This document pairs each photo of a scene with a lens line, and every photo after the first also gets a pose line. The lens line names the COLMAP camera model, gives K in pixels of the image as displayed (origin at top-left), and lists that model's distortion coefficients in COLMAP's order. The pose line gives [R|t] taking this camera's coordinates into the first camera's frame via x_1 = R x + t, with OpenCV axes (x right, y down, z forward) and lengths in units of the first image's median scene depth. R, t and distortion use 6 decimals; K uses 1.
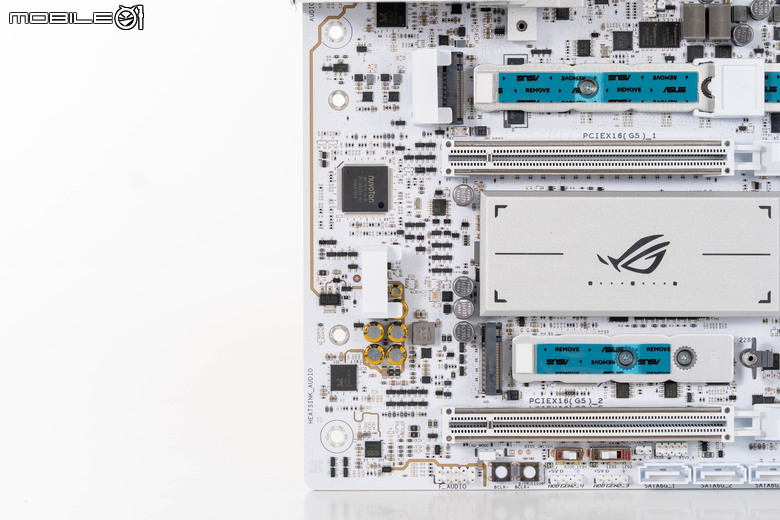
lens RADIAL K [[4033.8, 0, 390.0], [0, 4033.8, 260.0], [0, 0, 1]] dist [0.065860, 2.163320]
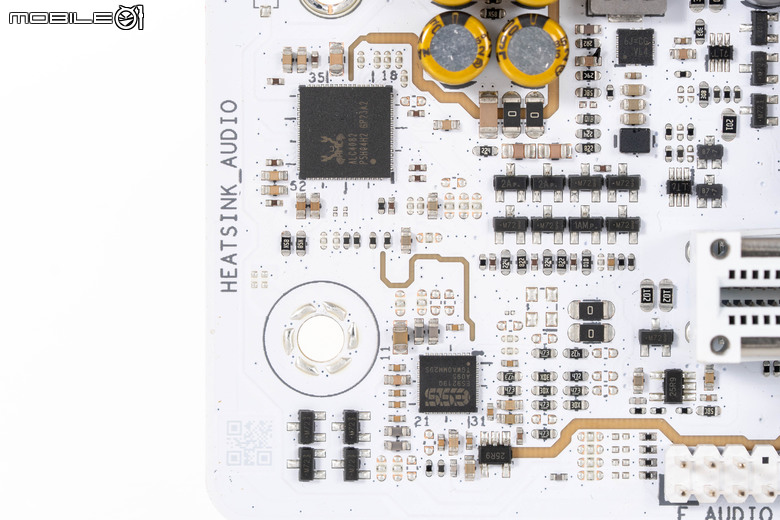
lens RADIAL K [[4033.8, 0, 390.0], [0, 4033.8, 260.0], [0, 0, 1]] dist [0.065860, 2.163320]
pose [[0.999858, 0.002681, -0.016620, -0.003557], [-0.002534, 0.999958, 0.008861, 0.035642], [0.016644, -0.008818, 0.999823, 0.714519]]
